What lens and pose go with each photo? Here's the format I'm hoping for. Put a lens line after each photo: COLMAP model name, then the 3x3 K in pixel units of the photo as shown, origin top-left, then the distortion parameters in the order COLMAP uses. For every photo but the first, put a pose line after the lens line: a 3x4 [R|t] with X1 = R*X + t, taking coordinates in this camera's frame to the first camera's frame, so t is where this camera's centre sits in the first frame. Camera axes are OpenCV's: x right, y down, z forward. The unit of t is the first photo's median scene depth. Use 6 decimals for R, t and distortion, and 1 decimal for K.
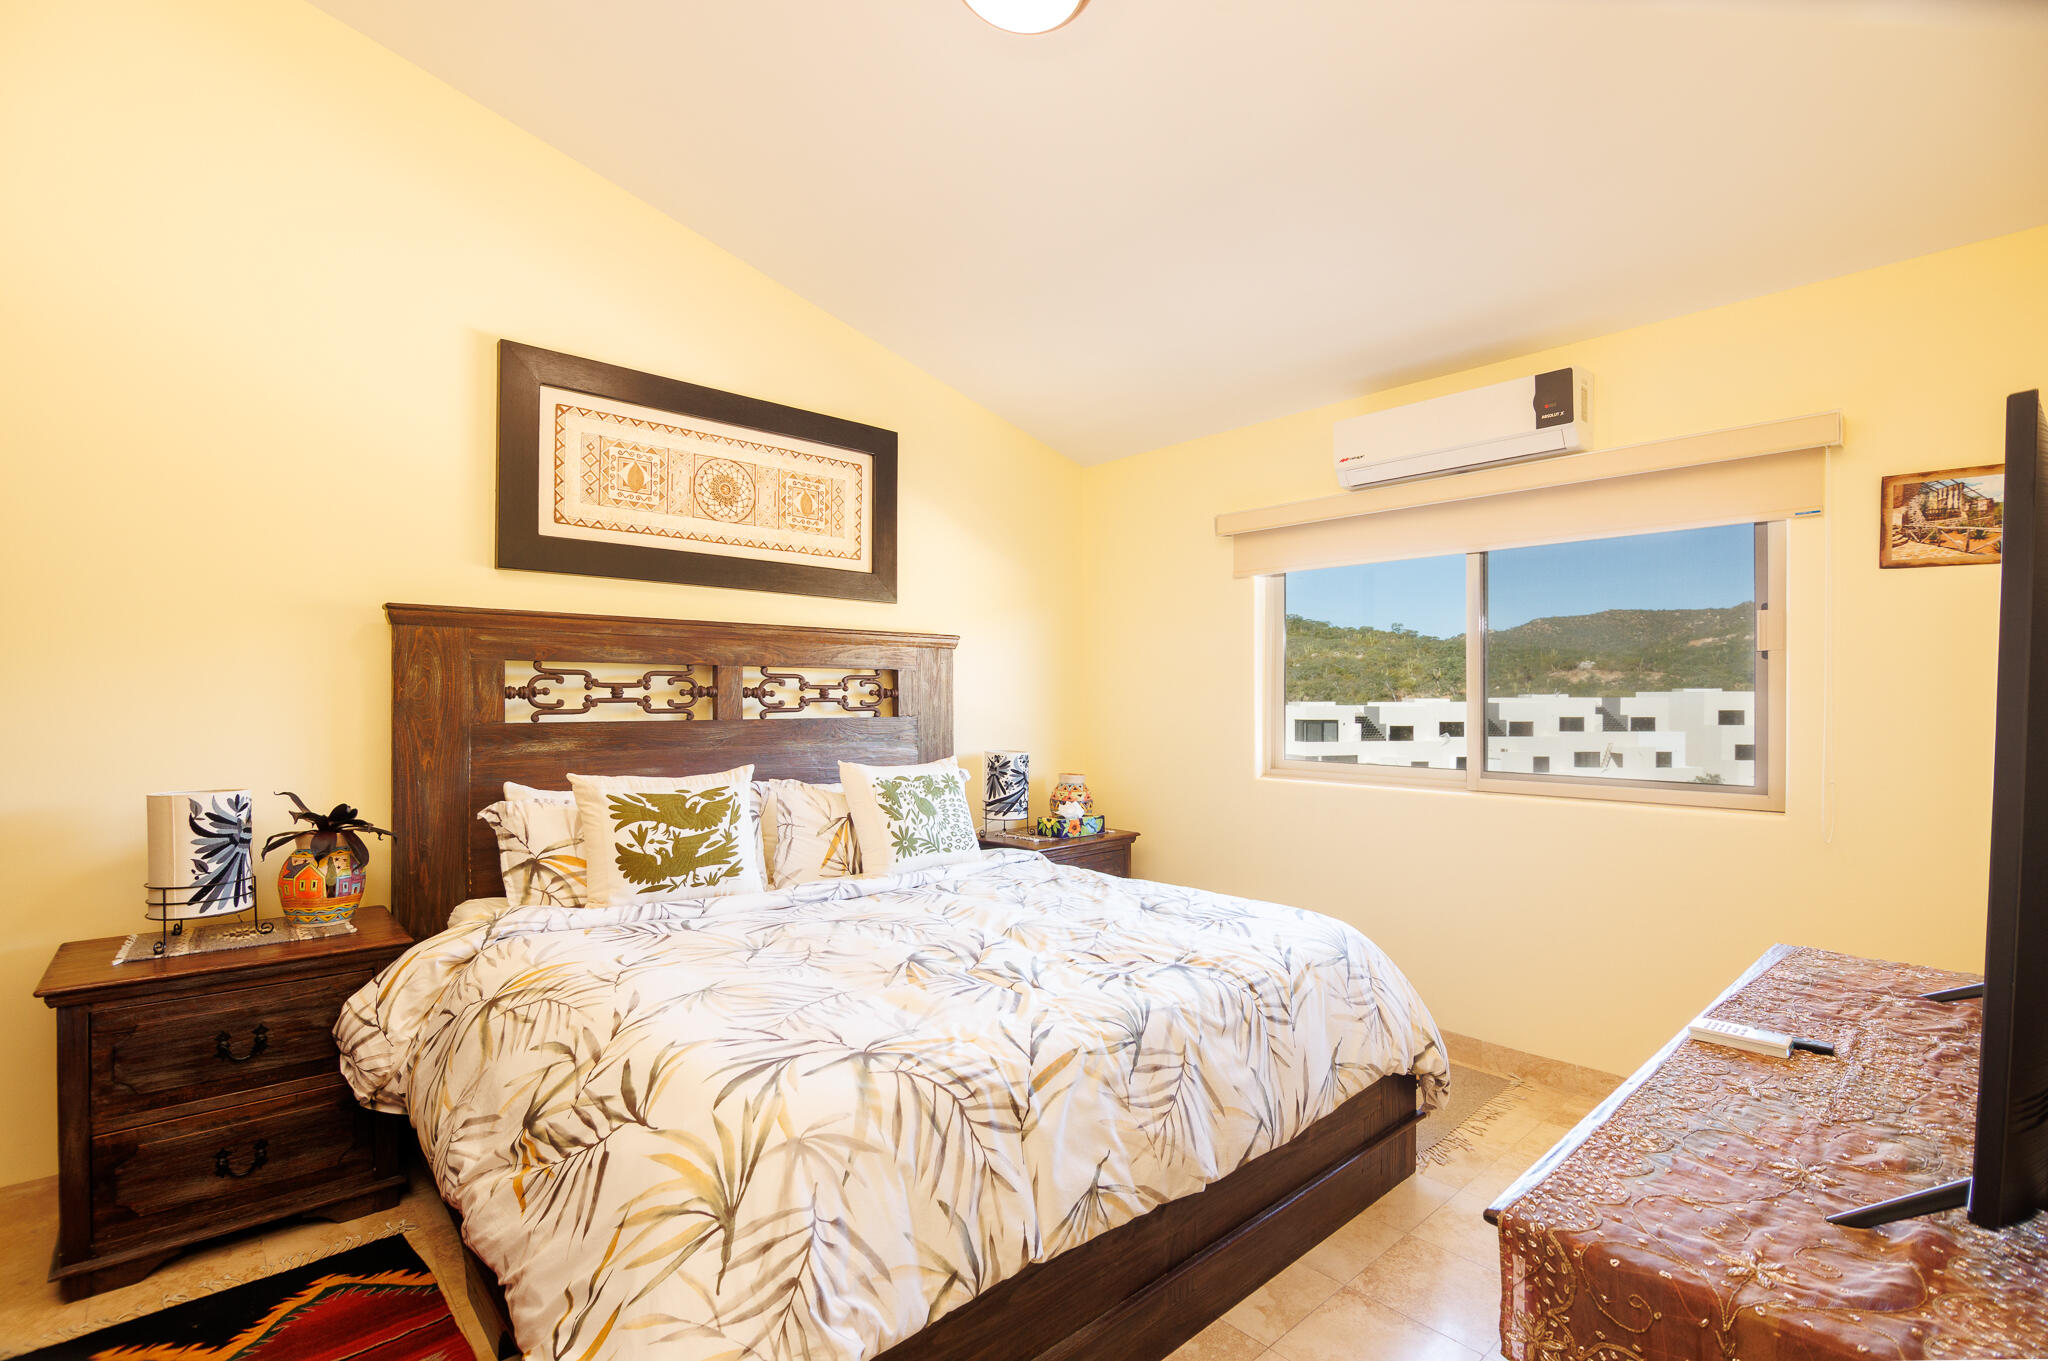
lens RADIAL K [[924.9, 0, 1025.4], [0, 924.9, 693.8], [0, 0, 1]] dist [-0.014793, -0.000528]
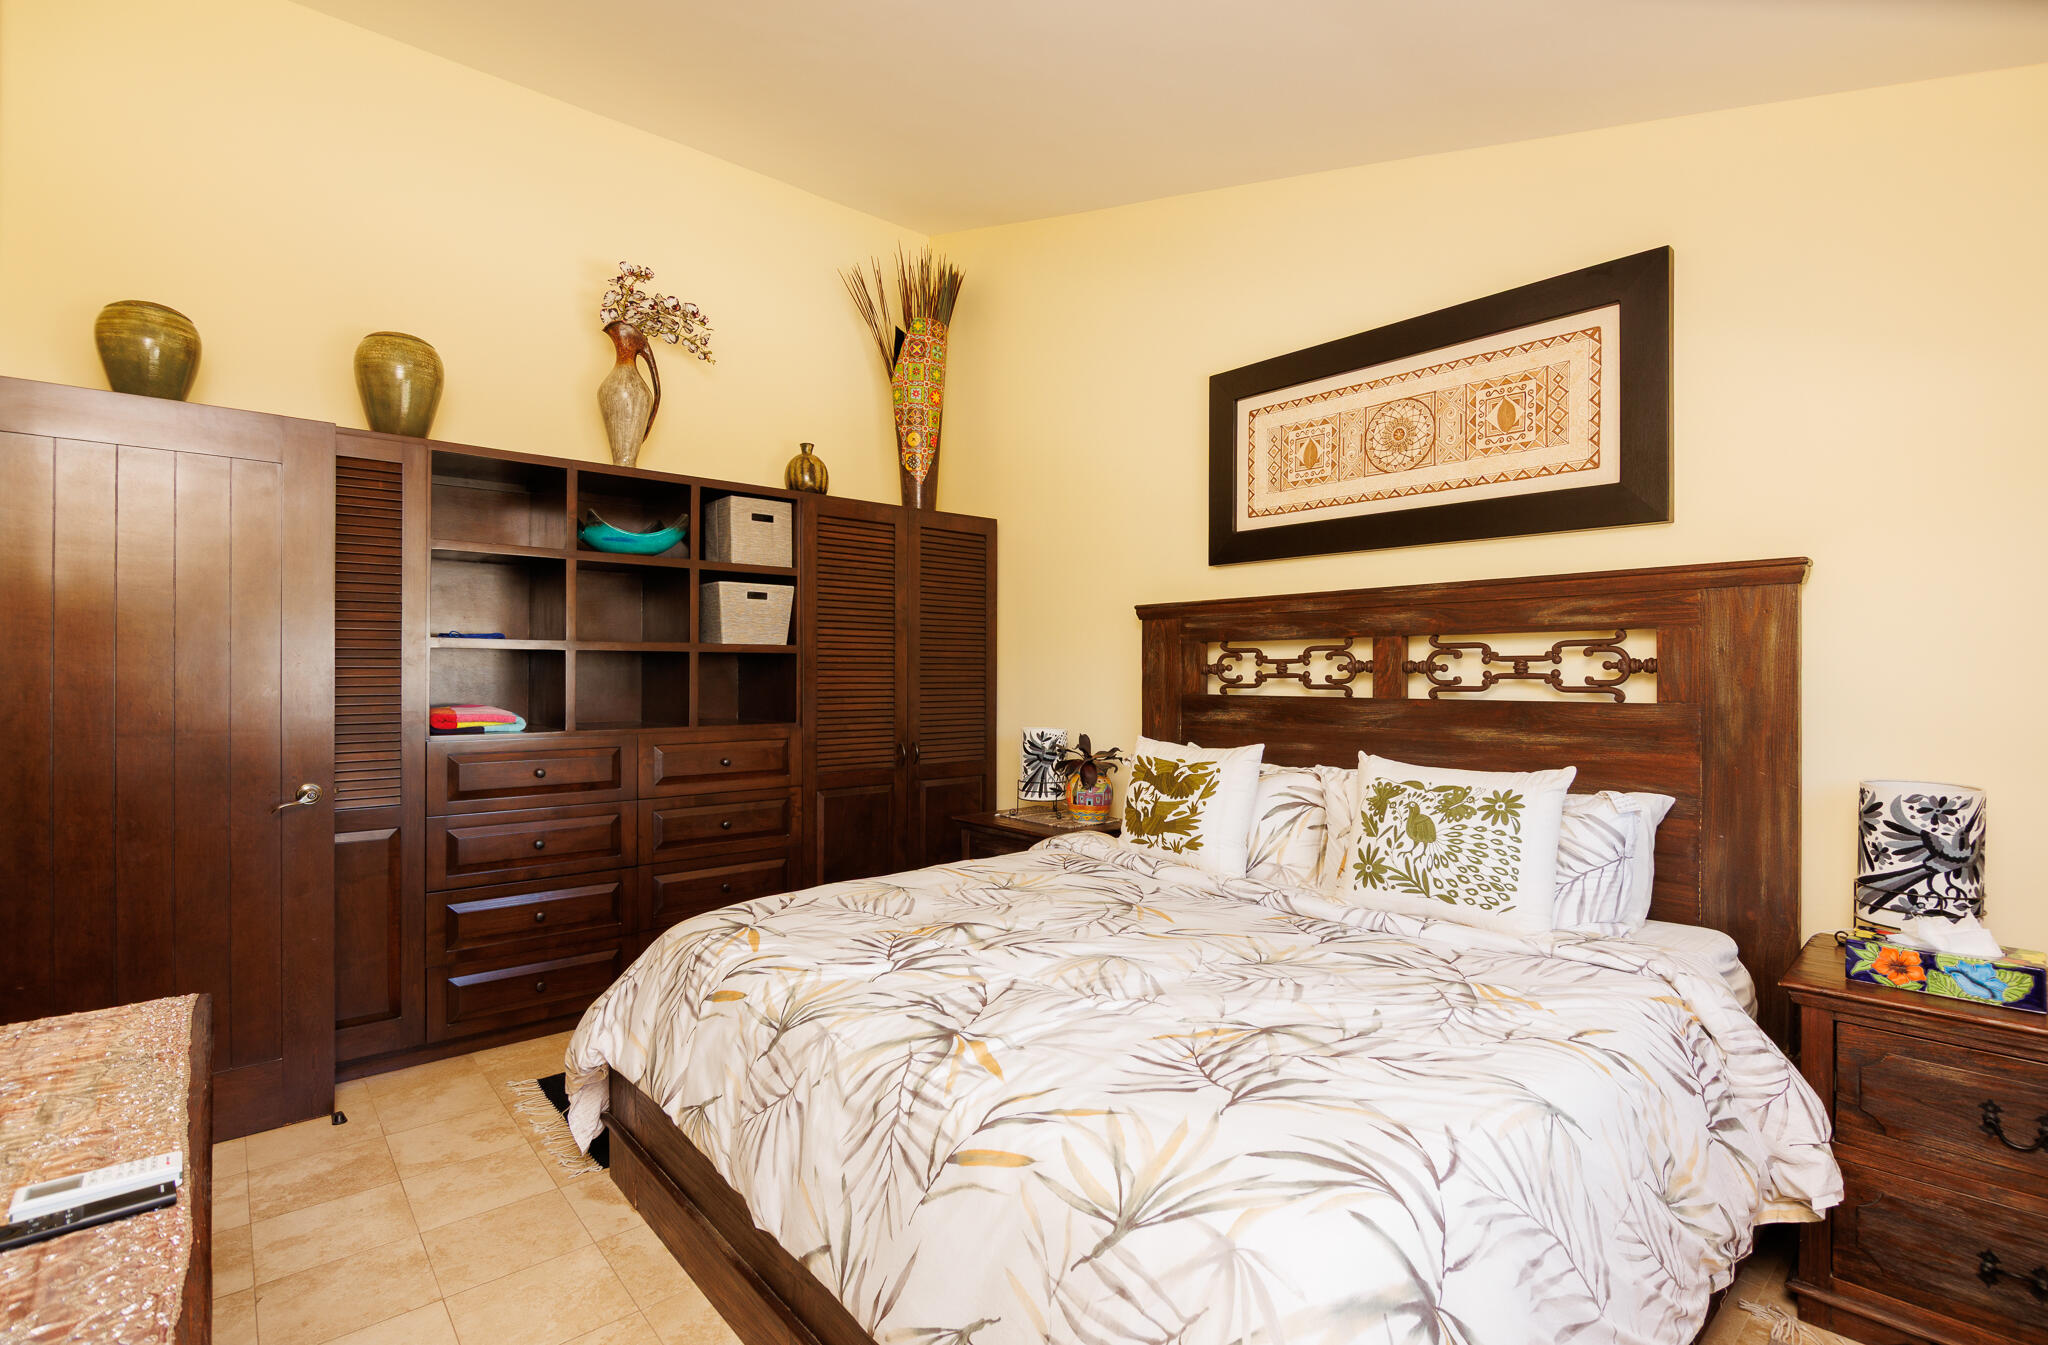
lens RADIAL K [[936.1, 0, 1024.0], [0, 936.1, 672.5], [0, 0, 1]] dist [-0.004760, -0.000417]
pose [[-0.018114, -0.001604, -0.999835, 0.619369], [0.004676, 0.999988, -0.001689, 0.003790], [0.999825, -0.004706, -0.018107, 0.724450]]
